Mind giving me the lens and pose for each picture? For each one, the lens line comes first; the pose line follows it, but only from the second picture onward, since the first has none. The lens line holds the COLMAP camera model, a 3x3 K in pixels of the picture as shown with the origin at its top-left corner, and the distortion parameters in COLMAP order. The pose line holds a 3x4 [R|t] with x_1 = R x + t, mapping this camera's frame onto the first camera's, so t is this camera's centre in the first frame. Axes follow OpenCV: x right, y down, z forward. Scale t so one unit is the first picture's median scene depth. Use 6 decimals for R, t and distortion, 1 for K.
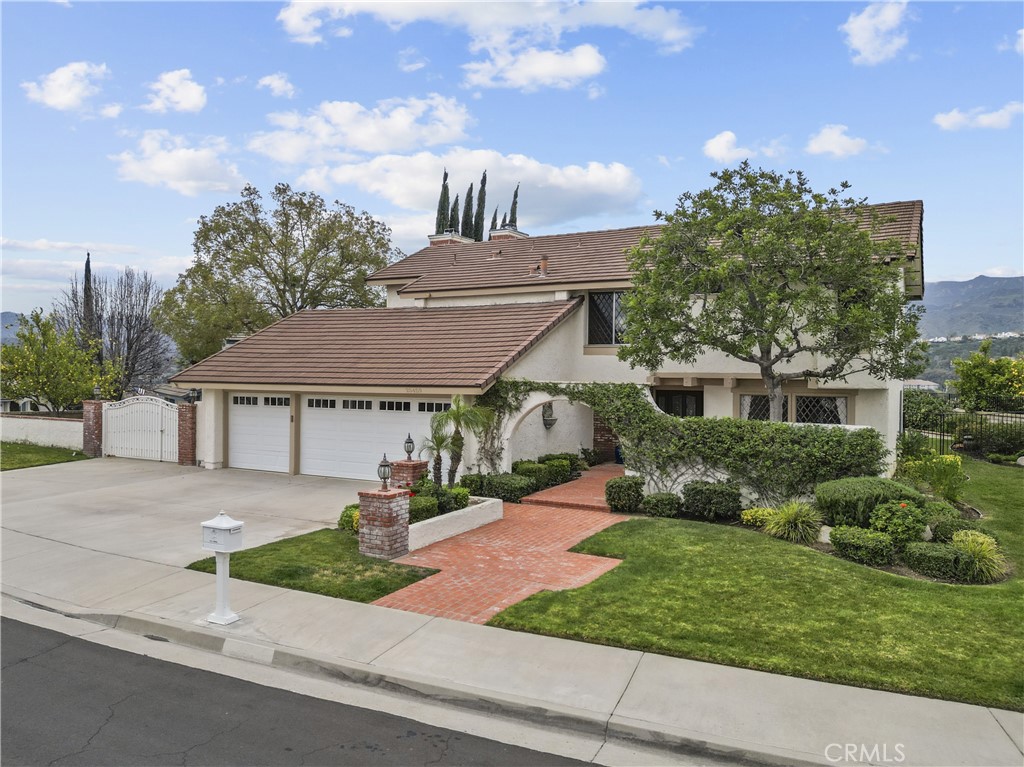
lens RADIAL K [[746.9, 0, 487.9], [0, 746.9, 380.9], [0, 0, 1]] dist [0.063107, -0.059288]
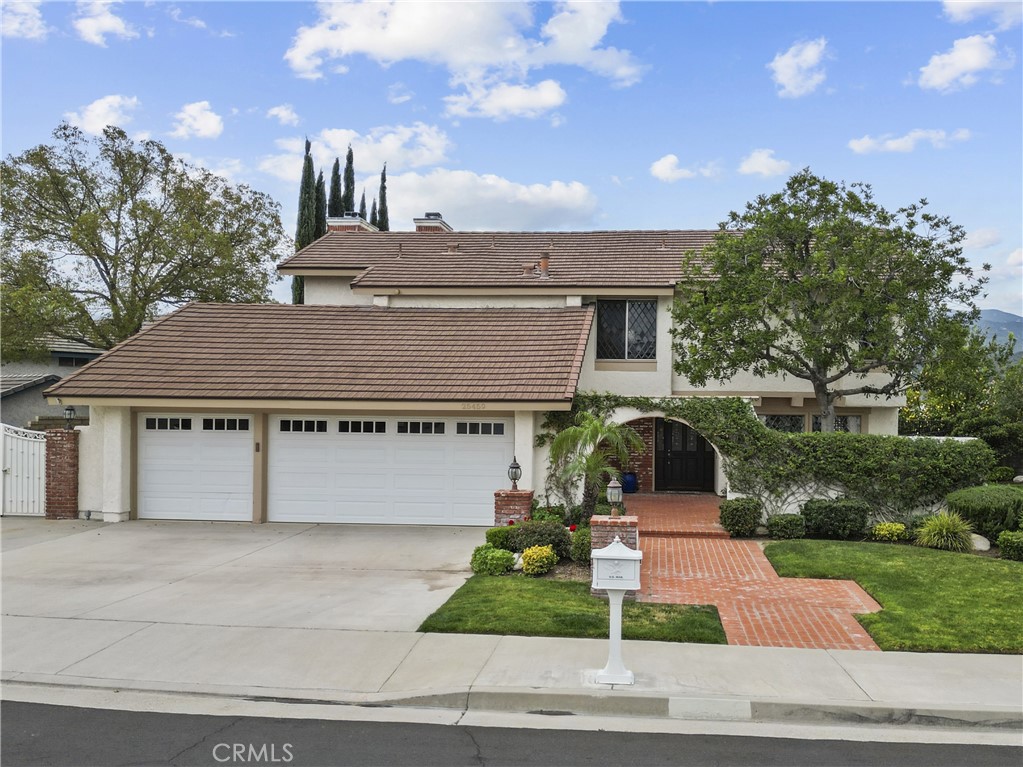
lens RADIAL K [[866.9, 0, 556.6], [0, 866.9, 424.6], [0, 0, 1]] dist [0.044570, -0.011607]
pose [[0.913096, -0.004083, 0.407724, -0.426998], [0.000527, 0.999961, 0.008836, 0.026113], [-0.407744, -0.007853, 0.913063, 0.117782]]
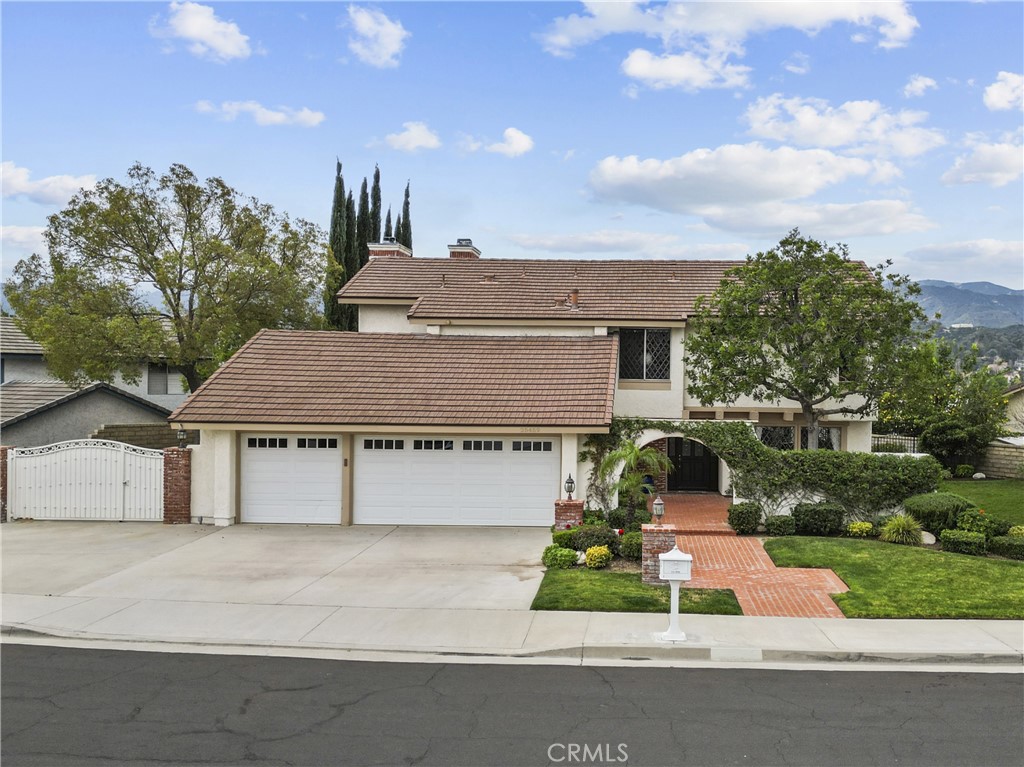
lens RADIAL K [[915.2, 0, 591.4], [0, 915.2, 402.3], [0, 0, 1]] dist [0.060006, -0.007316]
pose [[0.886857, -0.006346, 0.462000, -0.631079], [0.001294, 0.999936, 0.011253, -0.040382], [-0.462042, -0.009382, 0.886808, -0.124486]]
